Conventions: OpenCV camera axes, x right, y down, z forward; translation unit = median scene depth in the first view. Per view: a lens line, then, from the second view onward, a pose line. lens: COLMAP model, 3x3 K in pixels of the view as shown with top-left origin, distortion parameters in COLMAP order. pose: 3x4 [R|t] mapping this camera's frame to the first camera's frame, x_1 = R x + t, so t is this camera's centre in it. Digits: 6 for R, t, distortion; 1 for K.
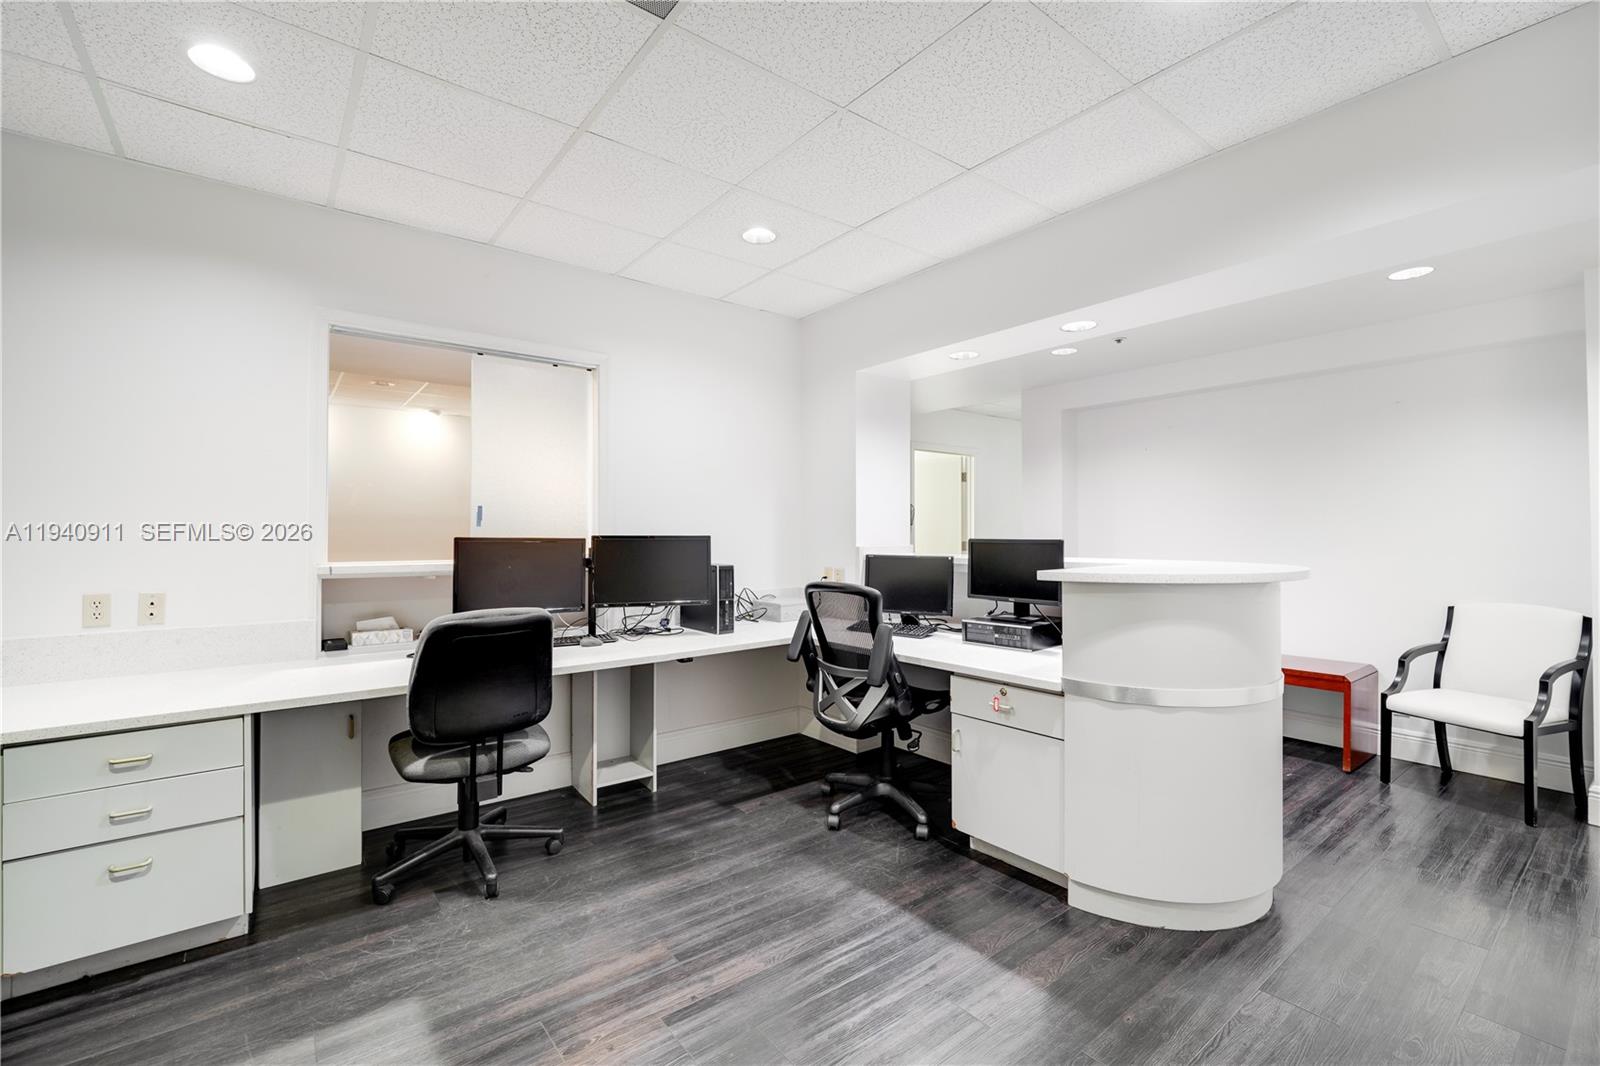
lens RADIAL K [[697.5, 0, 804.4], [0, 697.5, 535.4], [0, 0, 1]] dist [-0.017609, 0.000350]
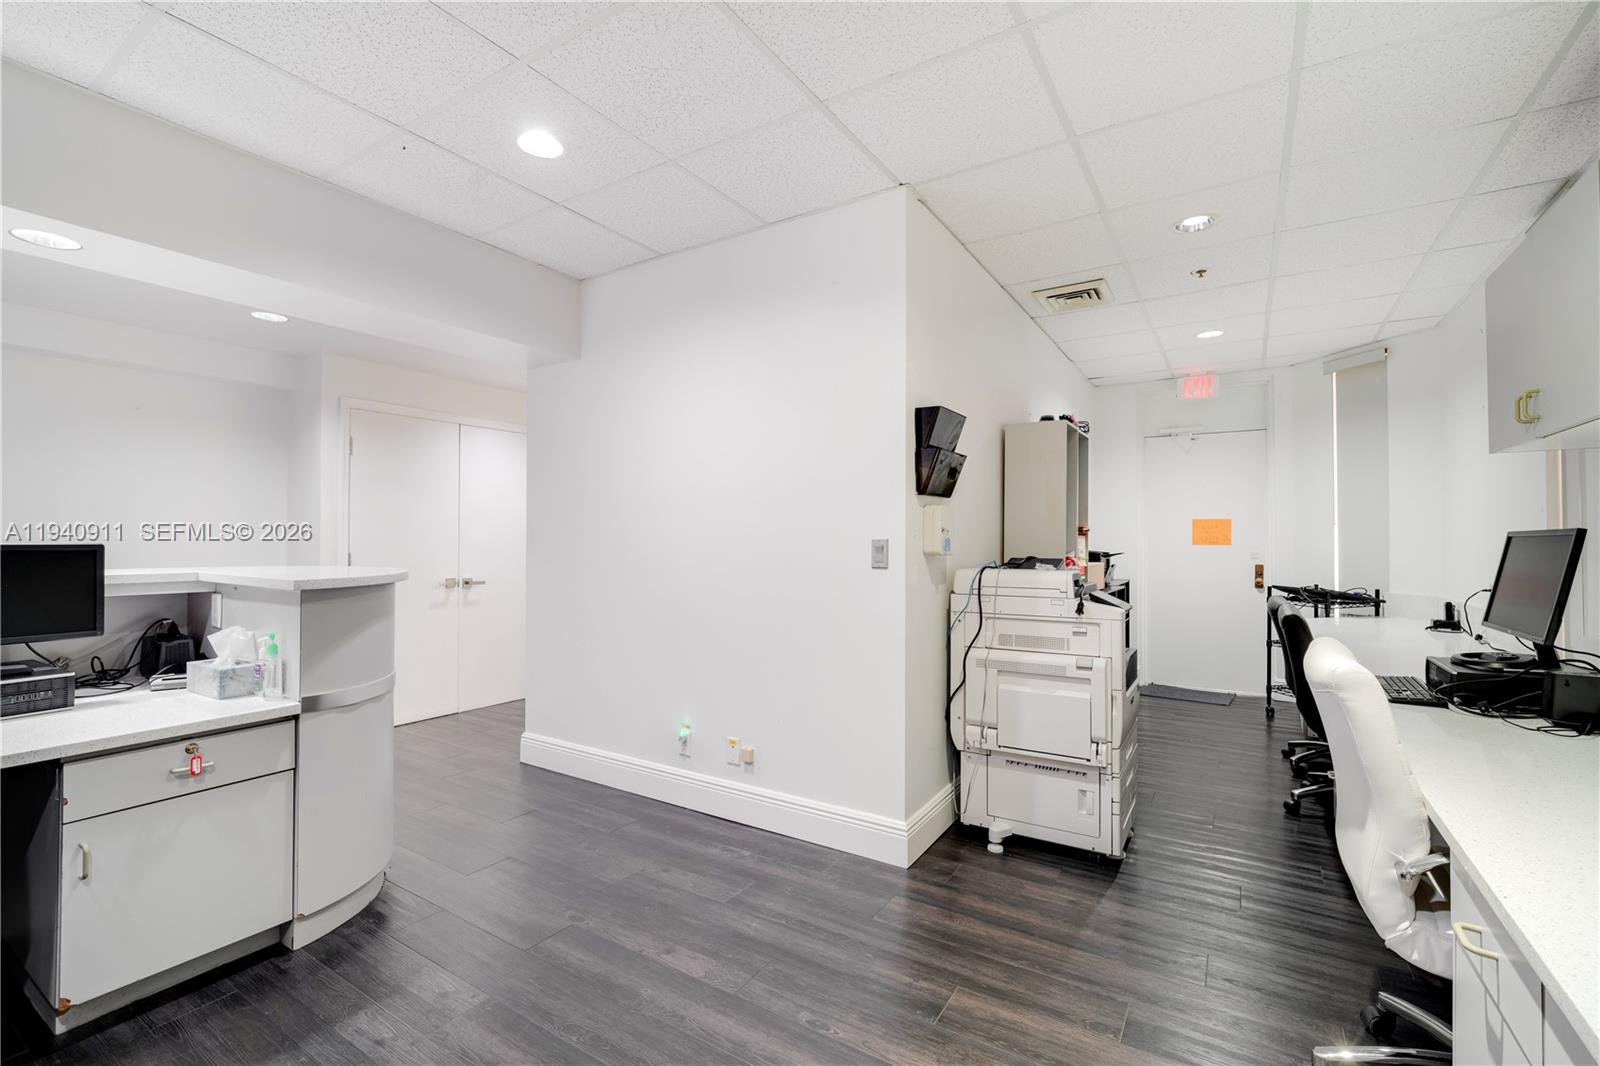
lens RADIAL K [[697.5, 0, 804.4], [0, 697.5, 535.4], [0, 0, 1]] dist [-0.017609, 0.000350]
pose [[-0.342360, 0.000510, 0.939569, -0.638026], [0.000235, 1.000000, -0.000457, -0.004265], [-0.939569, 0.000064, -0.342360, 0.639706]]
